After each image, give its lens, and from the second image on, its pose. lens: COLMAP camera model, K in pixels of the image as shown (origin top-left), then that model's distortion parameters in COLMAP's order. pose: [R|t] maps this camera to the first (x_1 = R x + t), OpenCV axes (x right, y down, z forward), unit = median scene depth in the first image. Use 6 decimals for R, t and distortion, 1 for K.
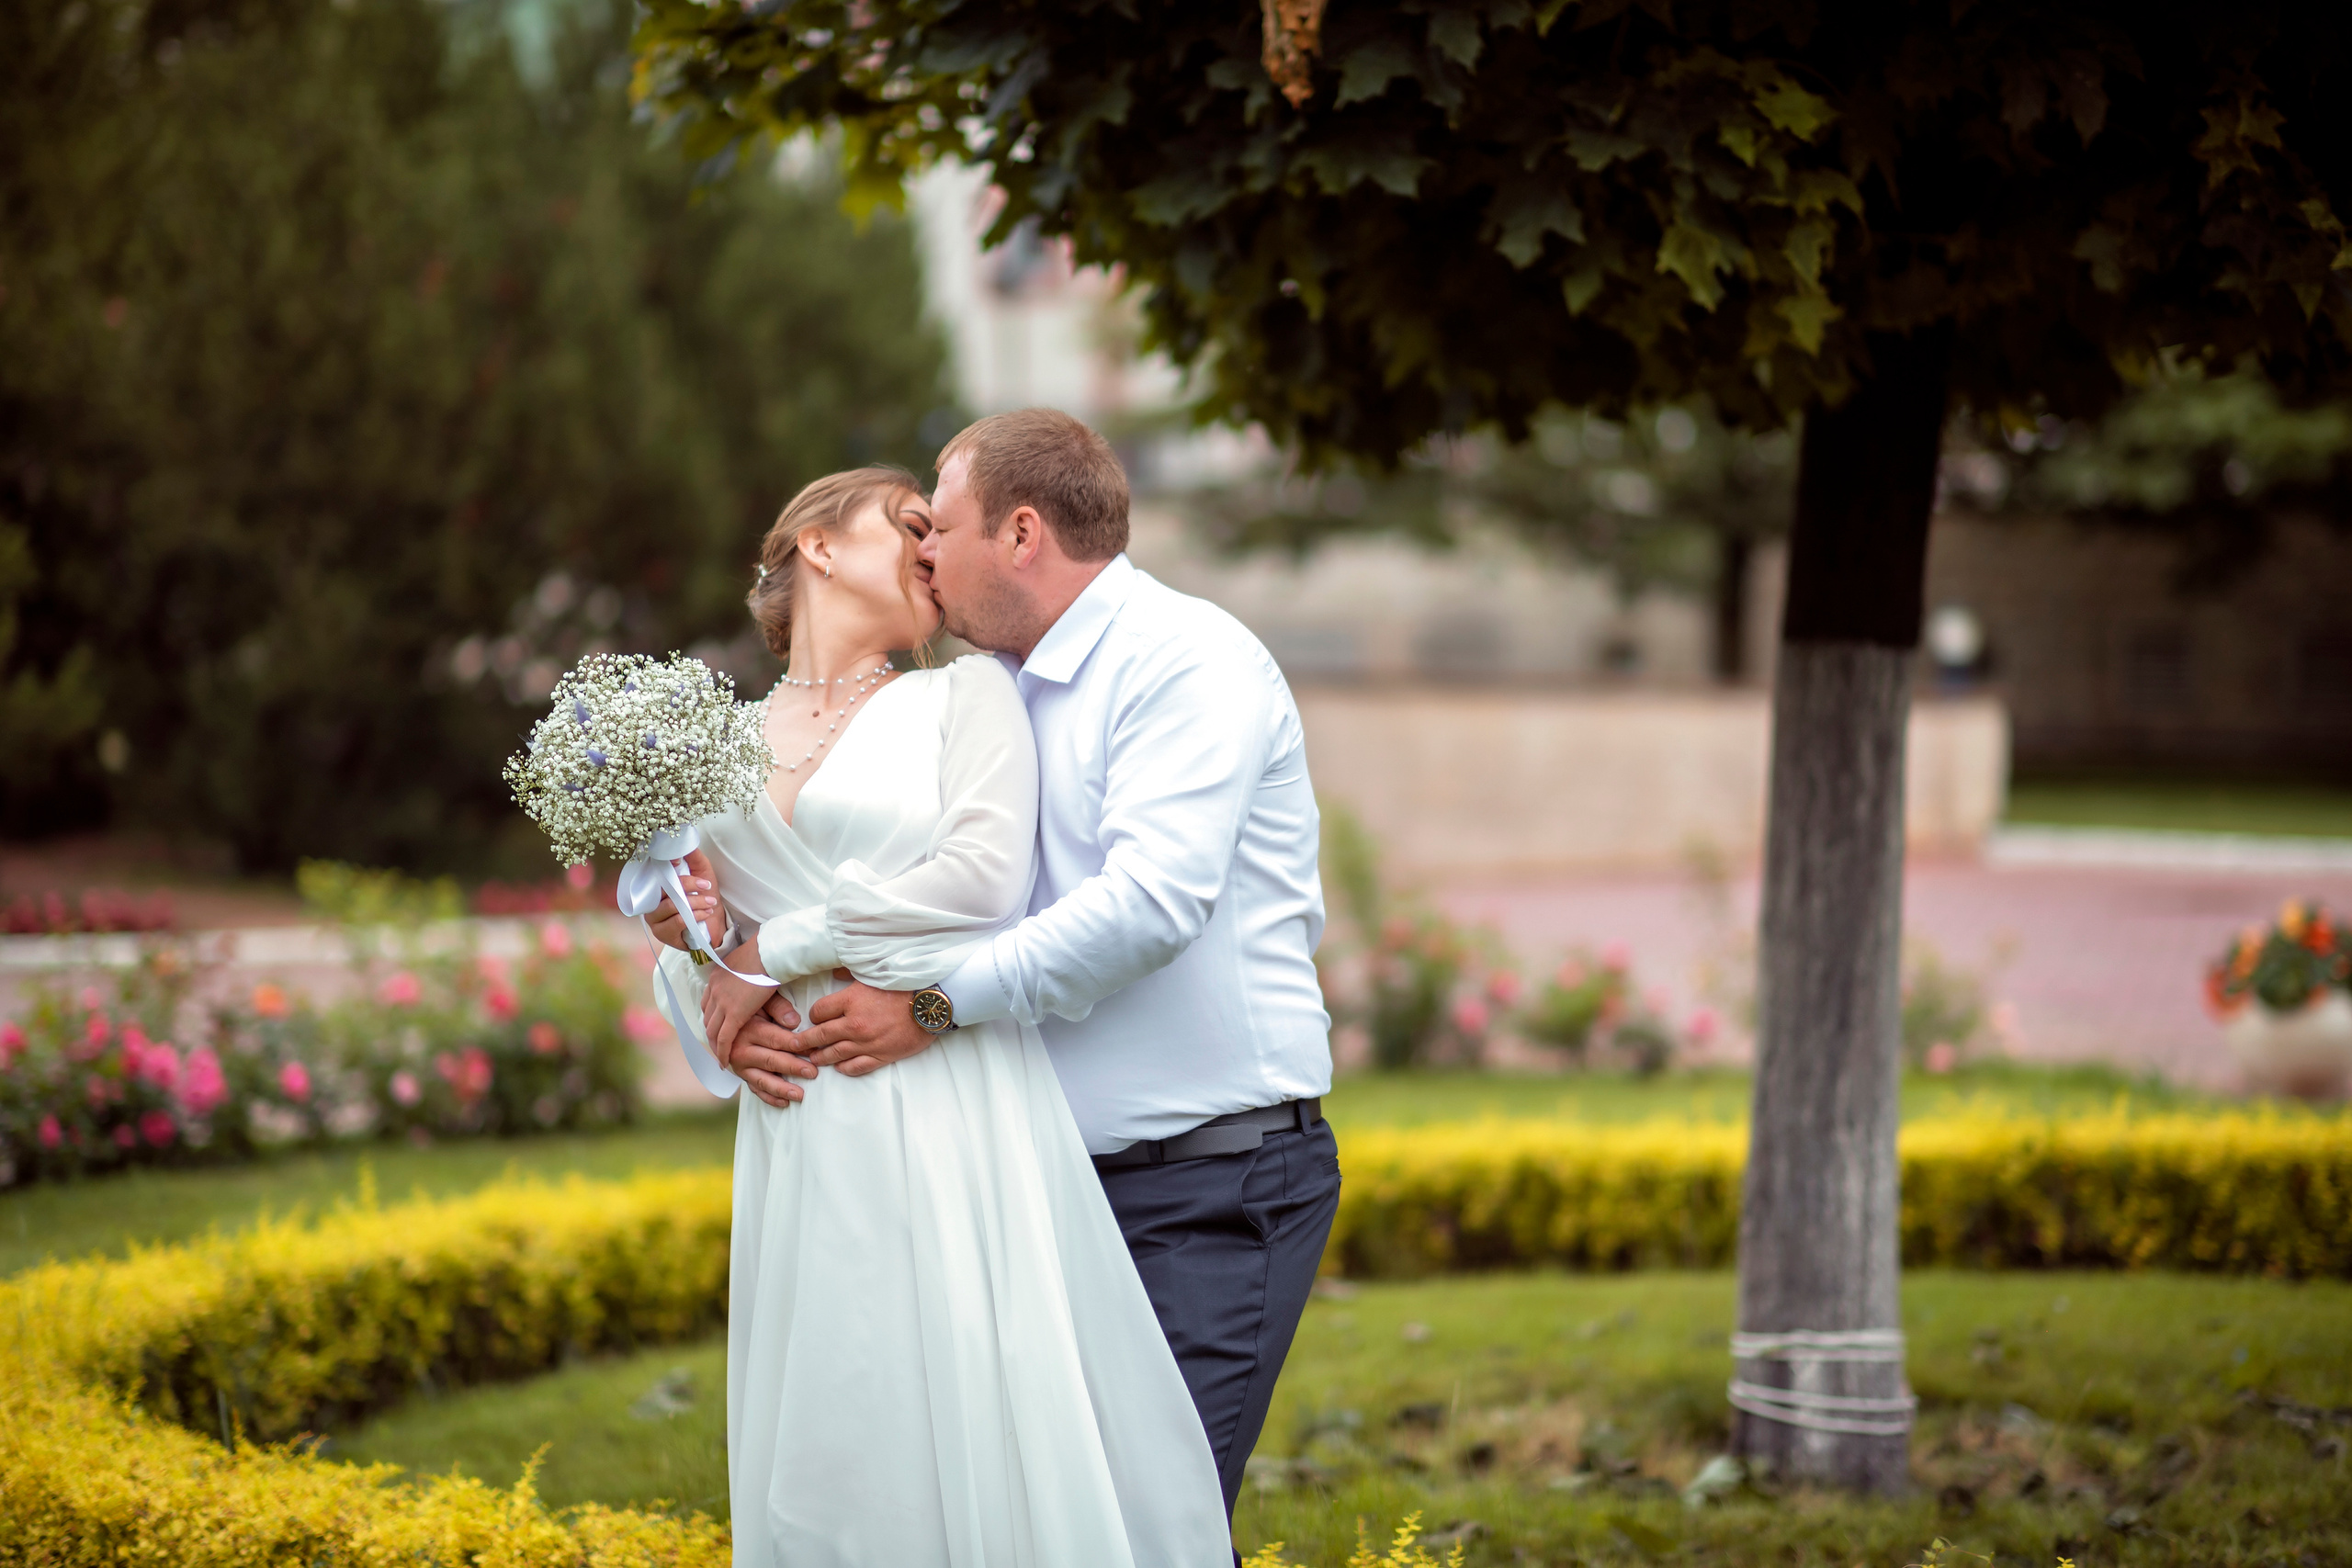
lens RADIAL K [[6431.8, 0, 1176.0], [0, 6431.8, 784.0], [0, 0, 1]] dist [-0.005918, -0.102019]
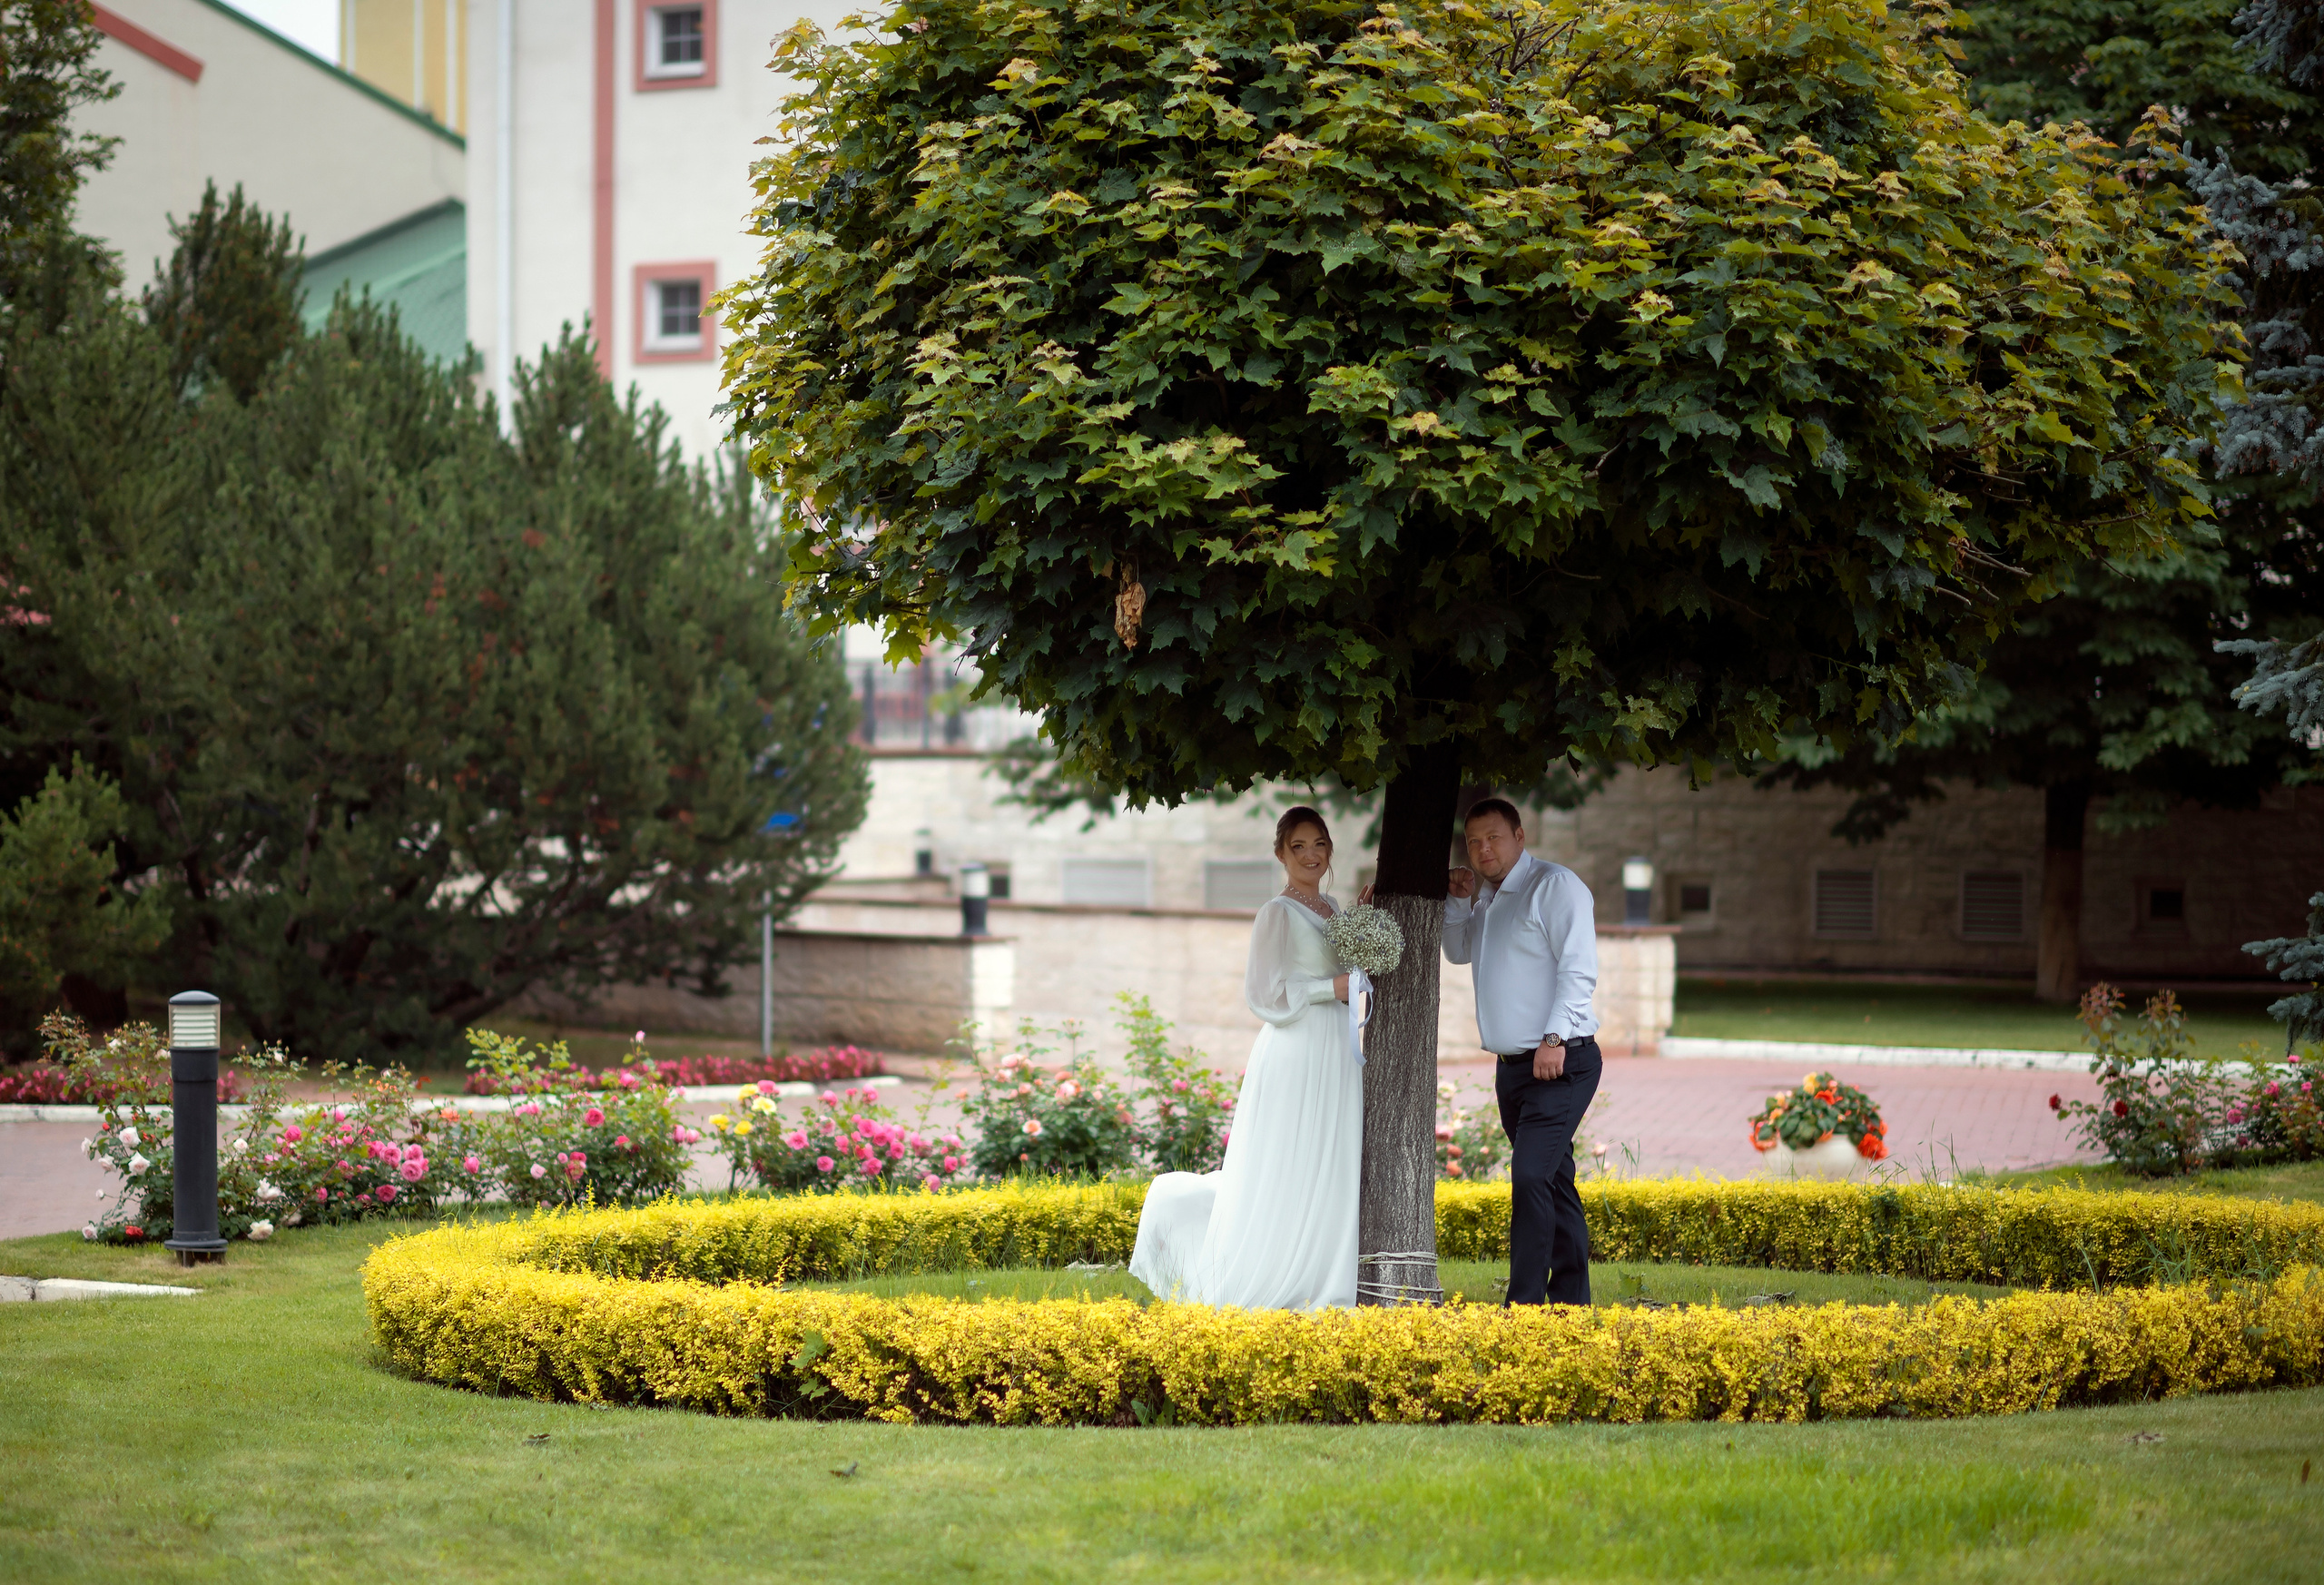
lens RADIAL K [[7067.3, 0, 1263.9], [0, 7067.3, 791.2], [0, 0, 1]] dist [-1.678326, -0.015433]
pose [[0.998960, 0.006926, 0.045072, -0.031362], [-0.005442, 0.999442, -0.032952, 0.014778], [-0.045276, 0.032672, 0.998440, -0.993382]]
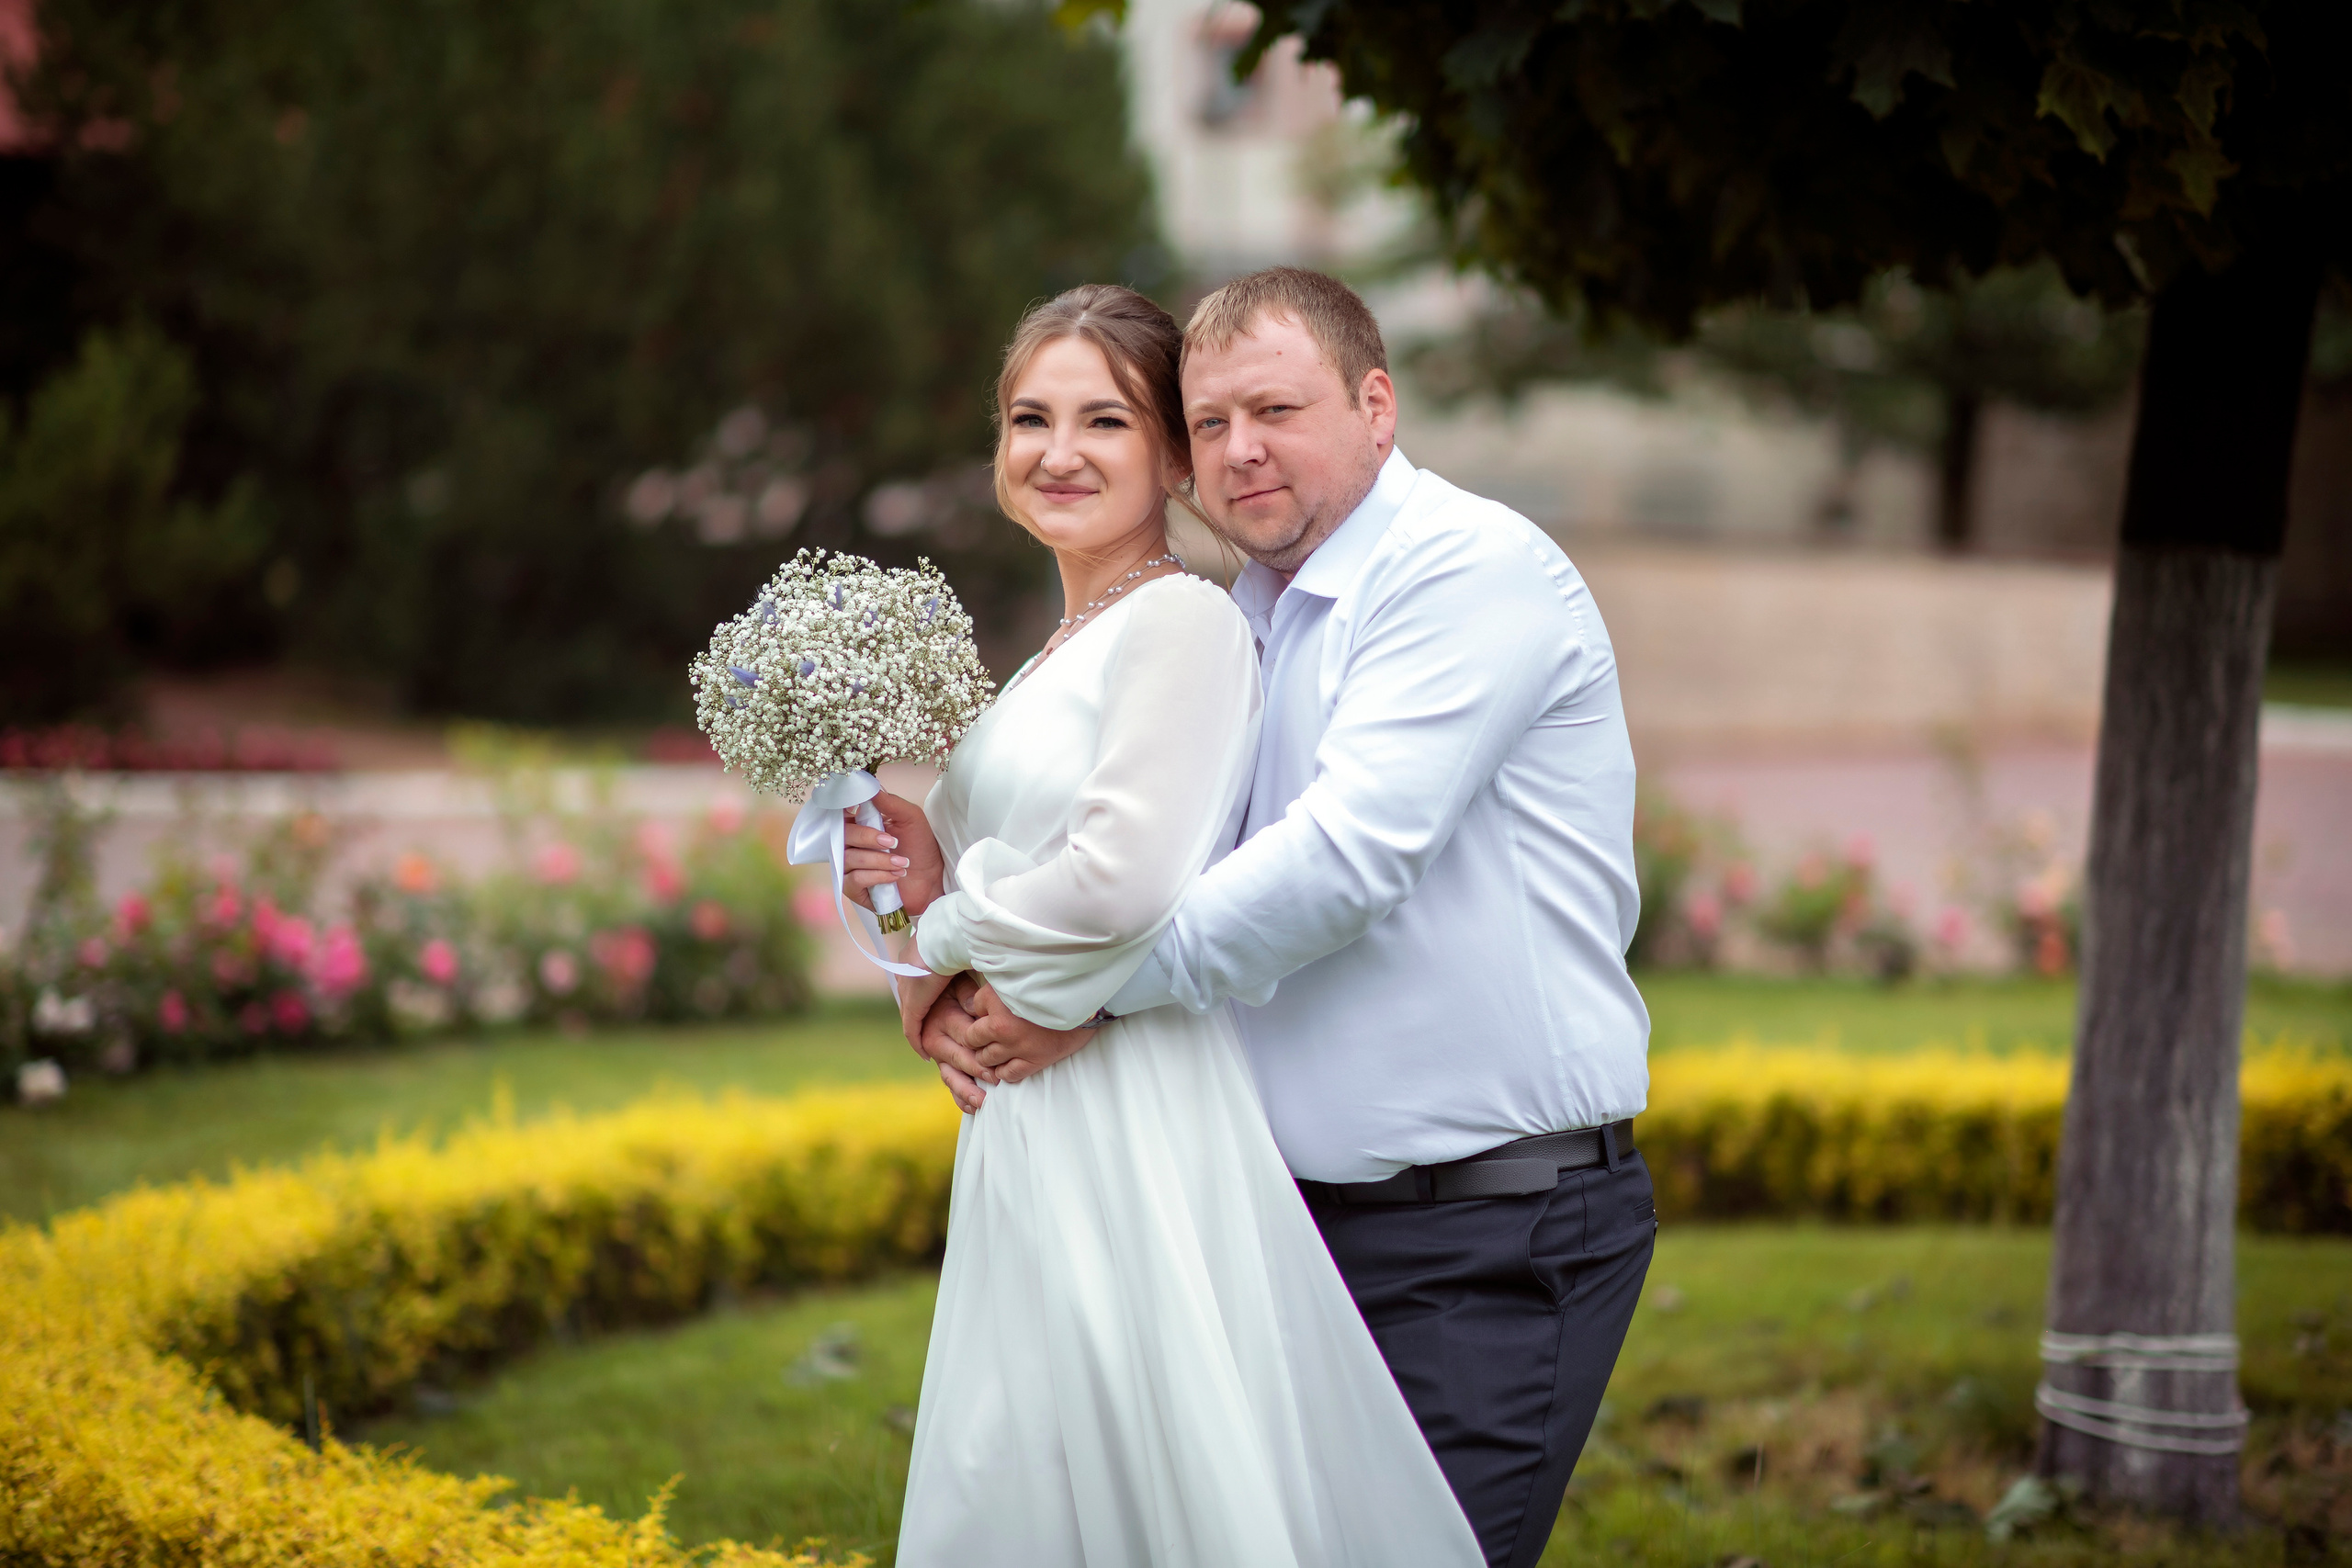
lens RADIAL K [[6431.8, 0, 1176.0], [0, 6431.8, 784.0], [0, 0, 1]] dist [-0.005918, -0.102019]
pose [[0.999277, 0.024864, -0.028779, -0.007522], [-0.024125, 0.999378, 0.025725, -0.008388], [0.029400, -0.025012, 0.999255, 0.116046]]
